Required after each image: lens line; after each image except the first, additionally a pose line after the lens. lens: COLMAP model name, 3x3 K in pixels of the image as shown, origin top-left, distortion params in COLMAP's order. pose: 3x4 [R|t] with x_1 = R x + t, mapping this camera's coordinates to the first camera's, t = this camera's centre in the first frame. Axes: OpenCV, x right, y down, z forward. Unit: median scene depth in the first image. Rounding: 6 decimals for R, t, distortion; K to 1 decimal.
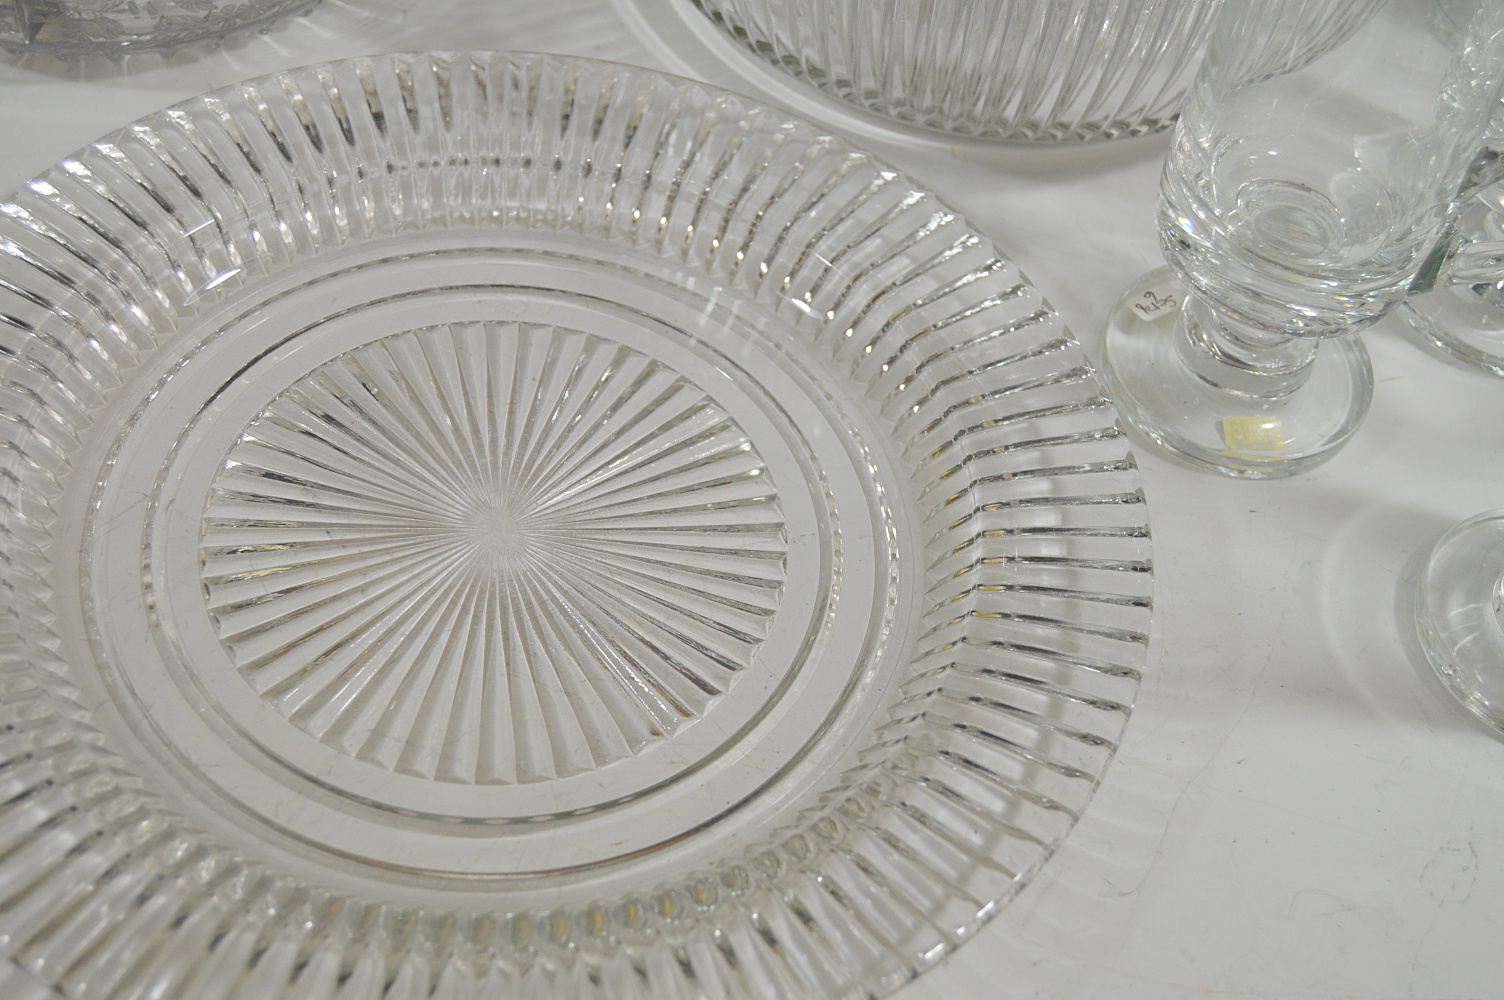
lens RADIAL K [[2014.6, 0, 752.0], [0, 2014.6, 500.0], [0, 0, 1]] dist [-0.095688, 0.054849]
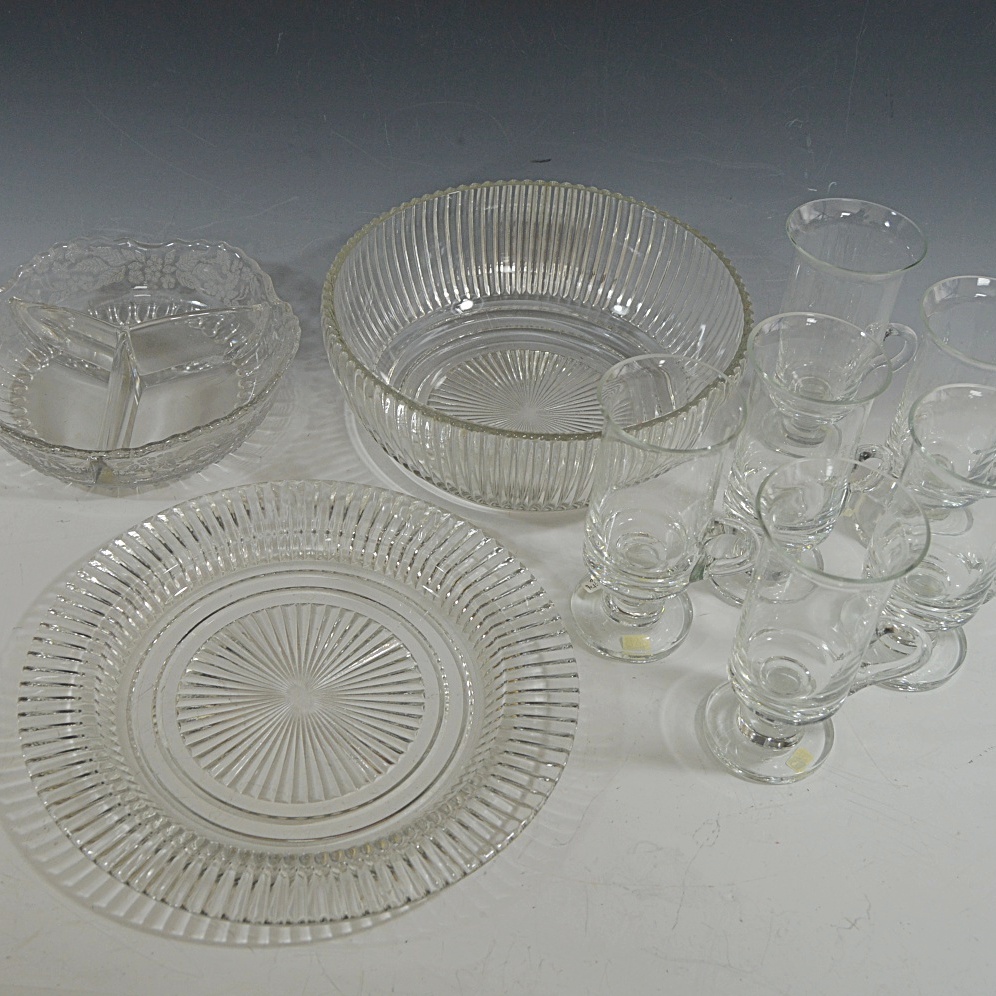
lens RADIAL K [[1270.5, 0, 445.9], [0, 1270.5, 496.2], [0, 0, 1]] dist [-0.102290, 0.052308]
pose [[0.998898, -0.031617, -0.034686, 0.100148], [0.027131, 0.992045, -0.122929, -0.030116], [0.038297, 0.121852, 0.991809, -0.483816]]
